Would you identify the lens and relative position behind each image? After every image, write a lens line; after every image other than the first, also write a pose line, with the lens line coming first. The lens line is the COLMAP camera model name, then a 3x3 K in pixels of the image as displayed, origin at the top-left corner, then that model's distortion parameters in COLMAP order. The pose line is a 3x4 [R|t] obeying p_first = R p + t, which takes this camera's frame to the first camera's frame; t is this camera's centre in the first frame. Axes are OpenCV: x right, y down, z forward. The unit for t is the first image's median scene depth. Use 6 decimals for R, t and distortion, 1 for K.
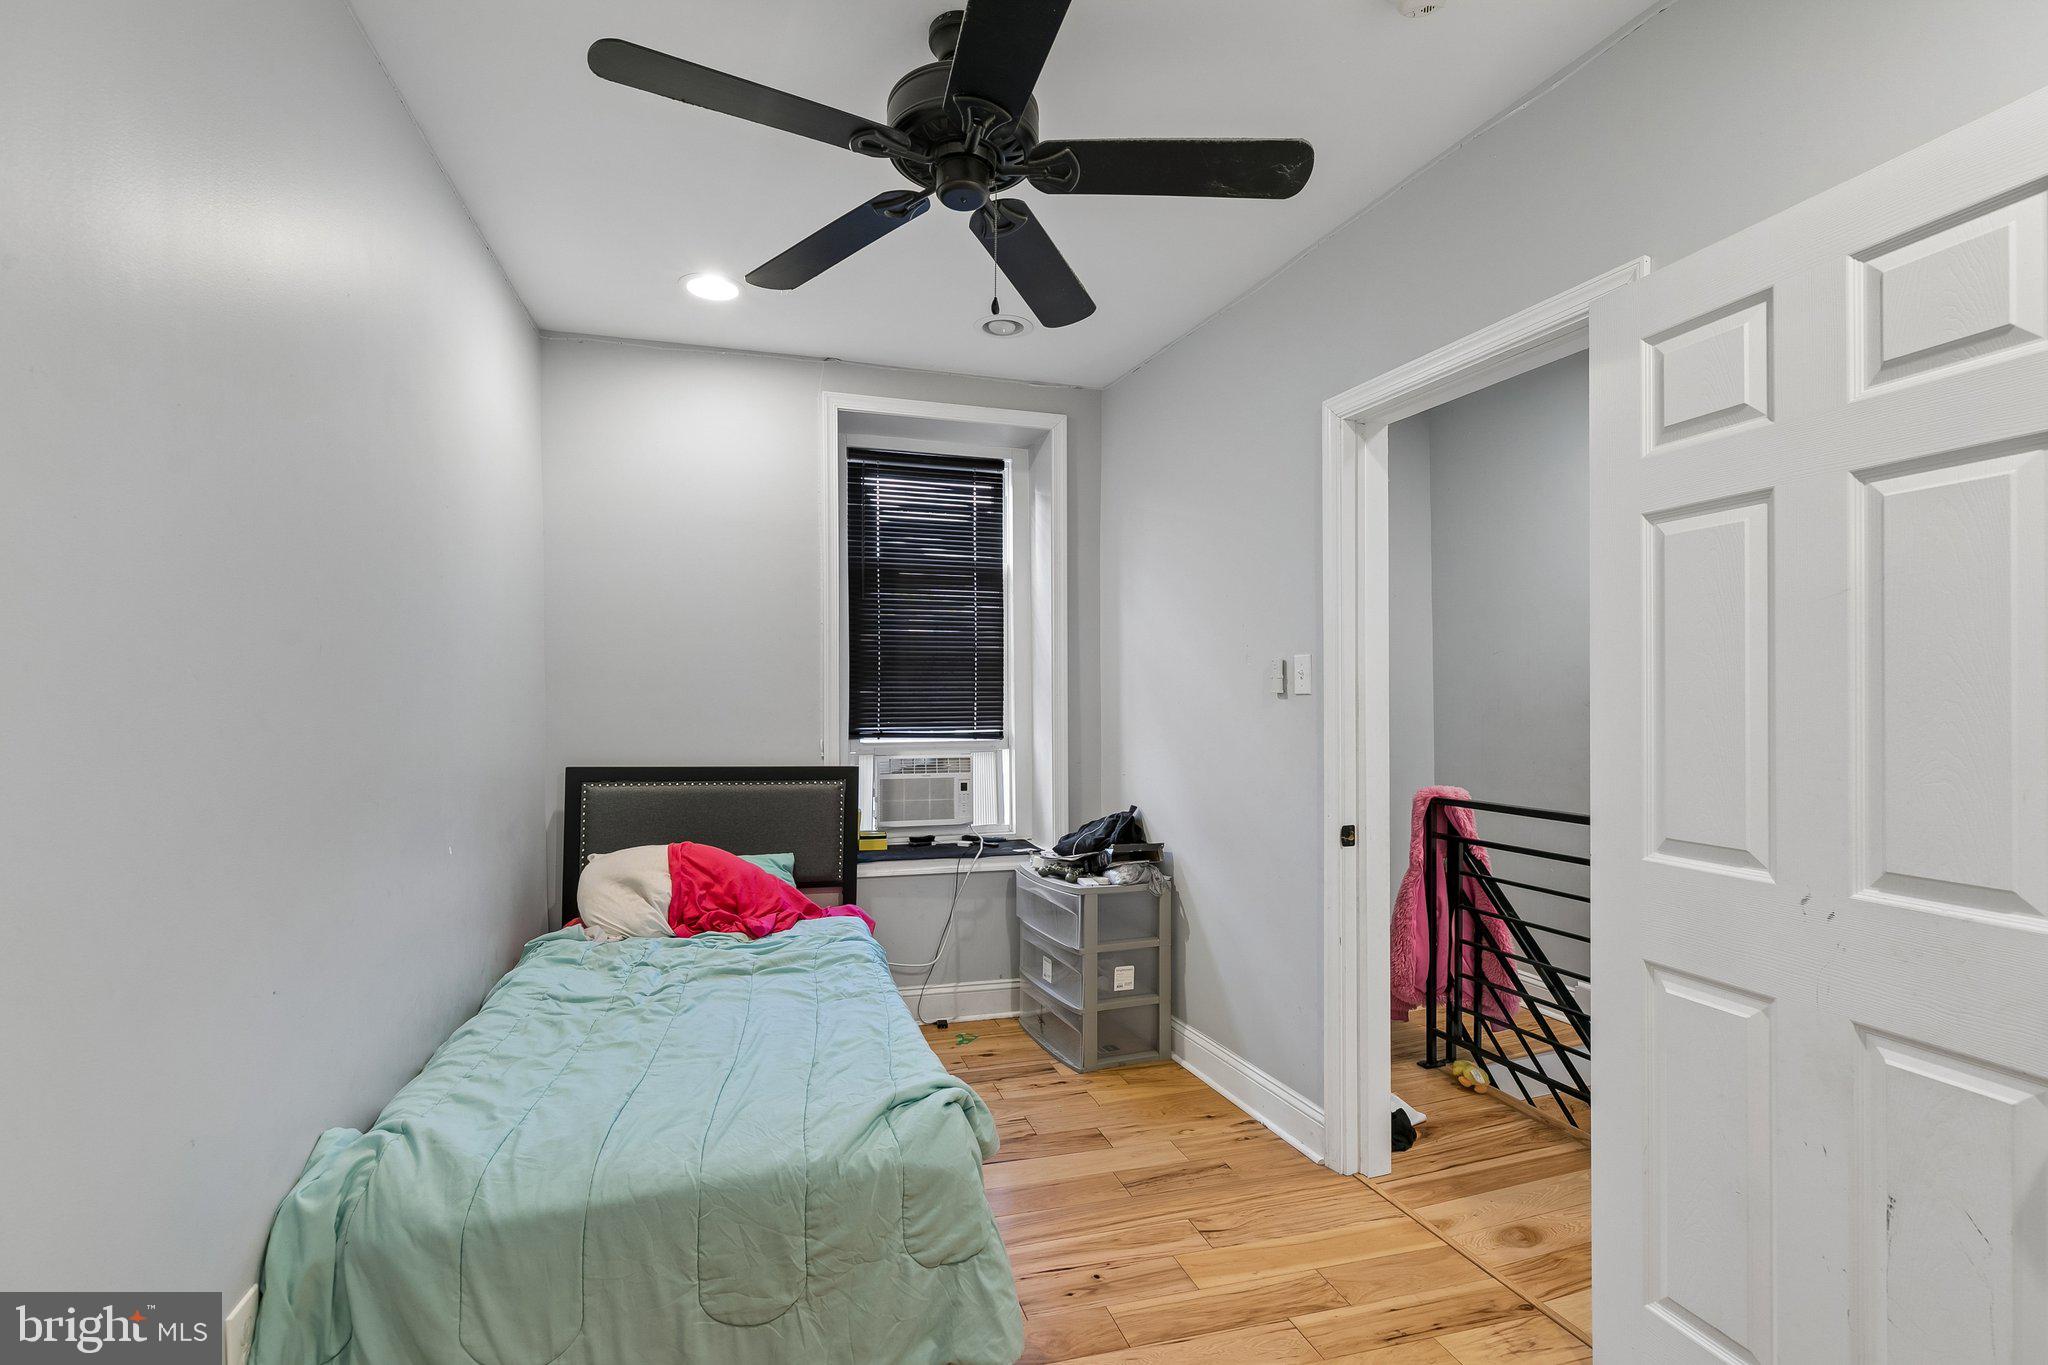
lens RADIAL K [[949.5, 0, 1011.9], [0, 949.5, 684.6], [0, 0, 1]] dist [0.011448, -0.001746]
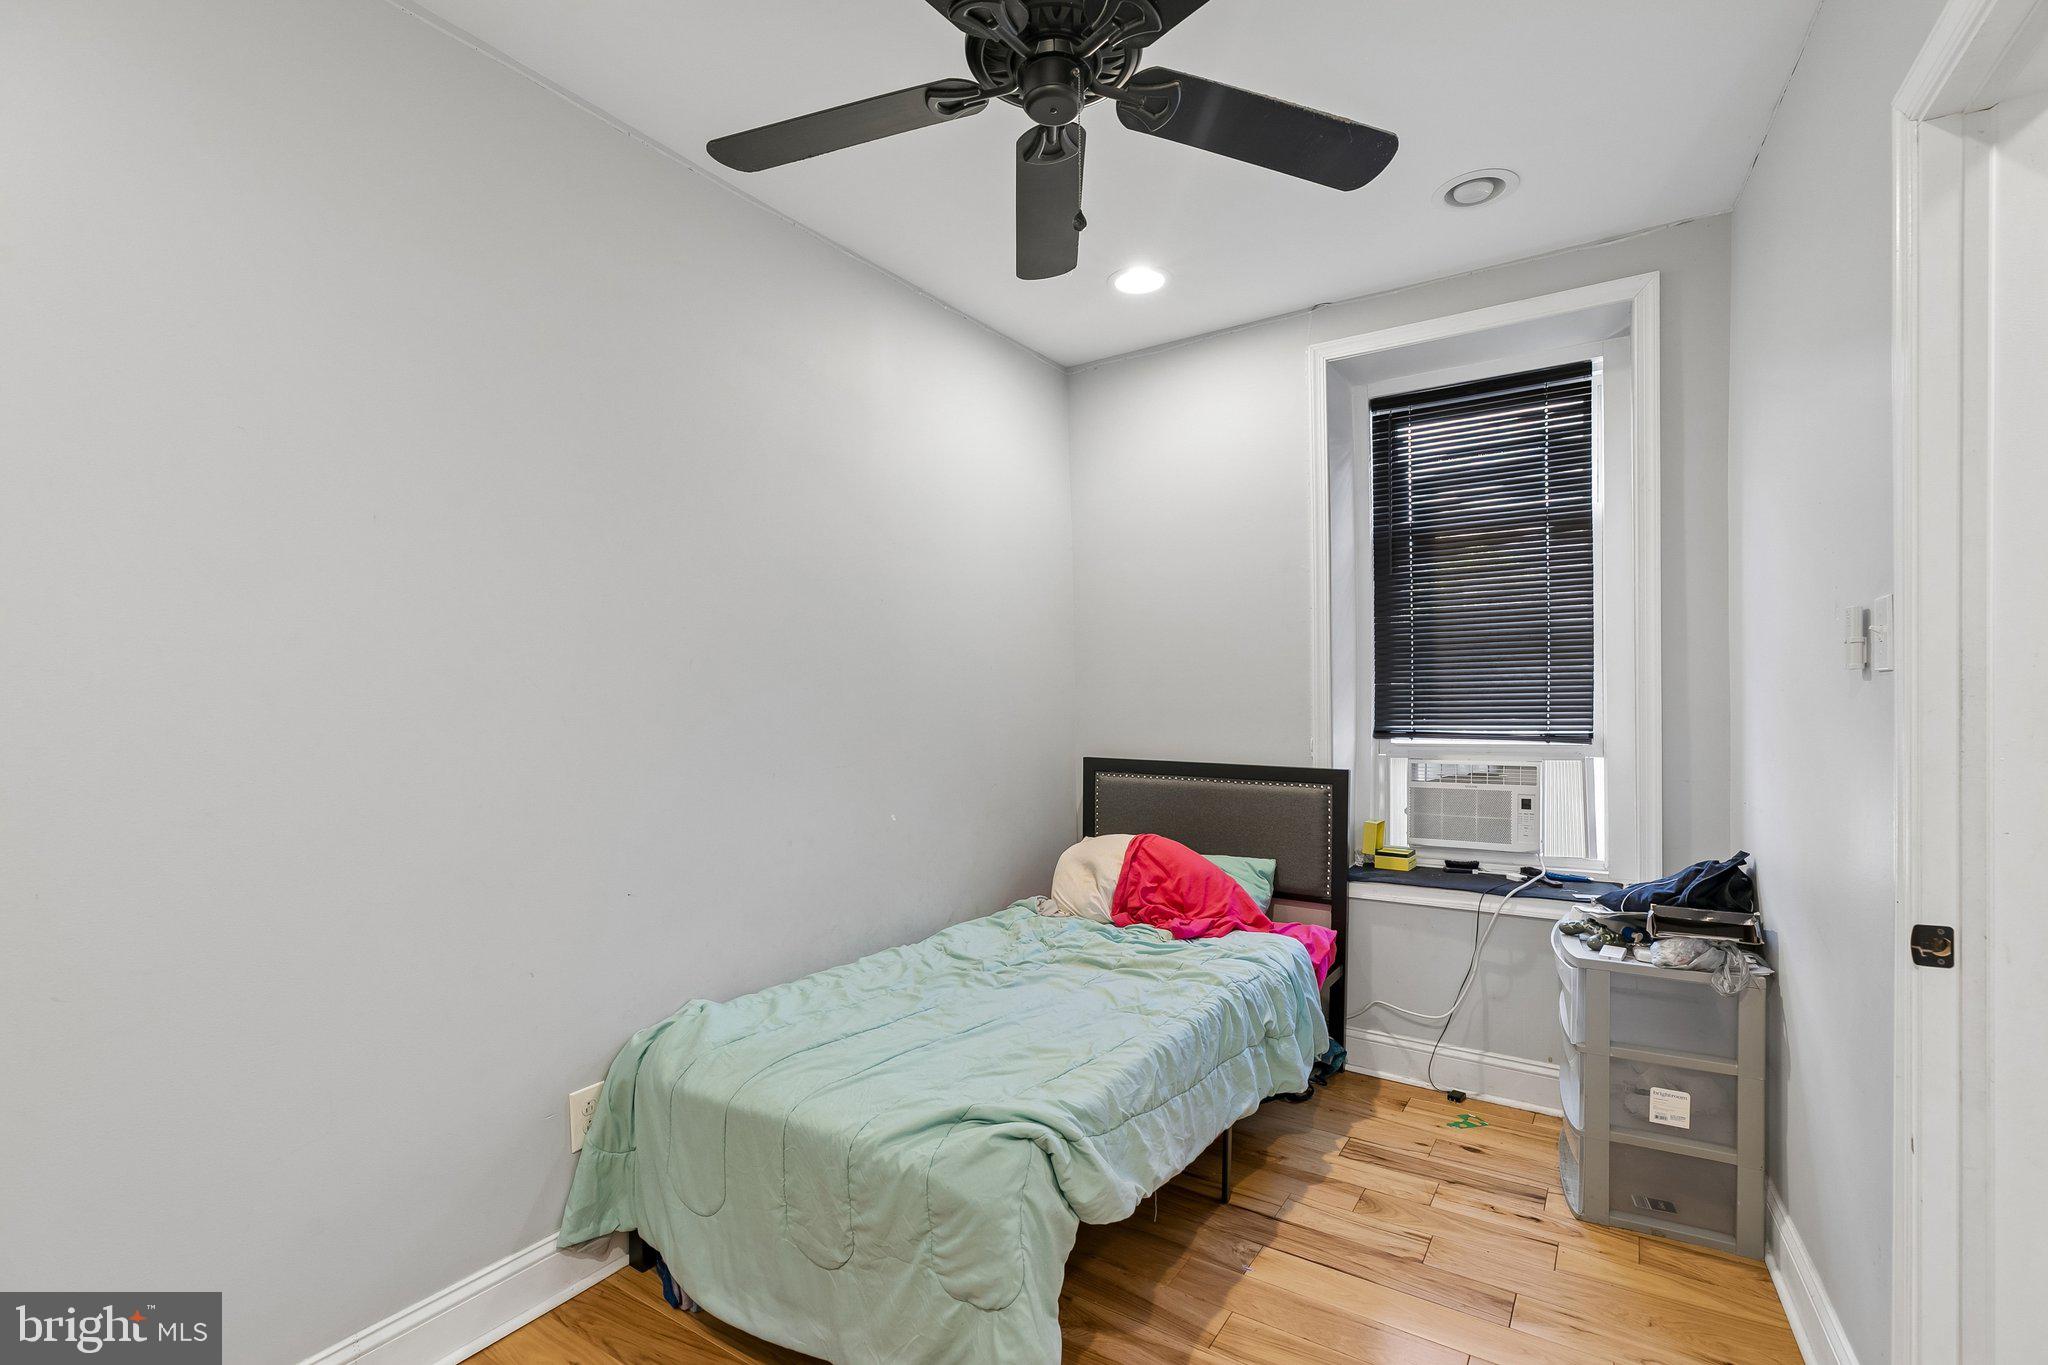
lens RADIAL K [[949.5, 0, 1017.2], [0, 949.5, 709.6], [0, 0, 1]] dist [0.011448, -0.001746]
pose [[0.641839, -0.000409, -0.766839, 0.335641], [0.022656, 0.999573, 0.018429, 0.009106], [0.766505, -0.029202, 0.641575, 0.231467]]
